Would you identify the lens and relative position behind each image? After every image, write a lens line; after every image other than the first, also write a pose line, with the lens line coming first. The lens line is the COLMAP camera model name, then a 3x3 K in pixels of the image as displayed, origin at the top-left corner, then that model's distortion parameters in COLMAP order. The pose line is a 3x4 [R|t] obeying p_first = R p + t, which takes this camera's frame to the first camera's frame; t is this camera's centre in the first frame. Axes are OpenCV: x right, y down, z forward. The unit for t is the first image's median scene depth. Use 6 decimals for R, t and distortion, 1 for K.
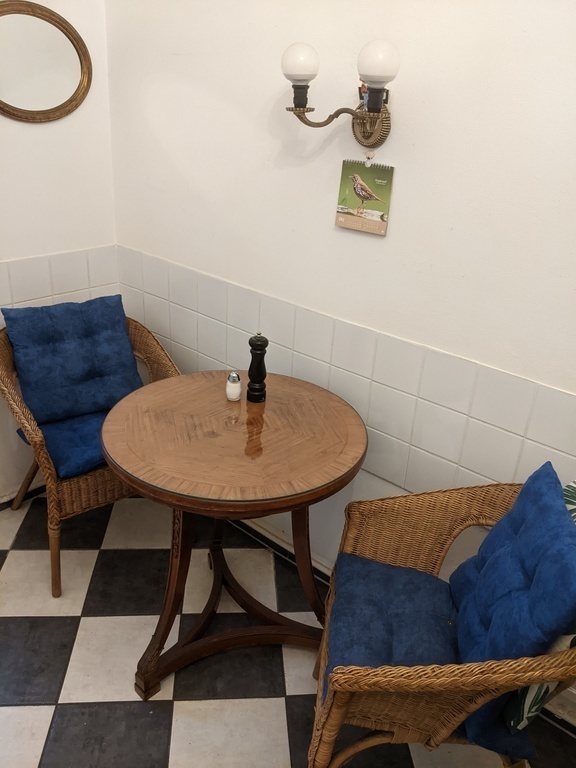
lens RADIAL K [[618.3, 0, 286.0], [0, 618.3, 381.1], [0, 0, 1]] dist [0.068305, -0.110859]
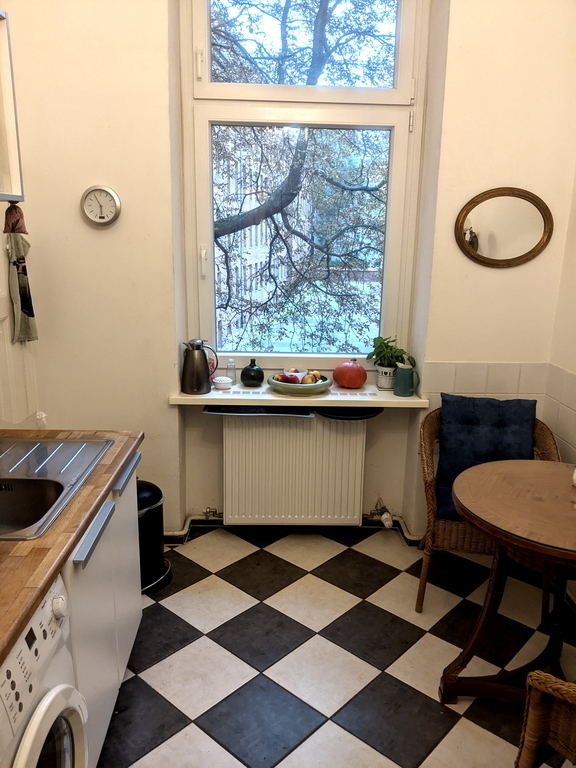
lens RADIAL K [[618.3, 0, 289.0], [0, 618.3, 384.2], [0, 0, 1]] dist [0.068305, -0.110859]
pose [[0.674886, 0.128953, -0.726568, 0.314773], [-0.294327, 0.949942, -0.104793, 0.110166], [0.676684, 0.284572, 0.679057, -0.175192]]
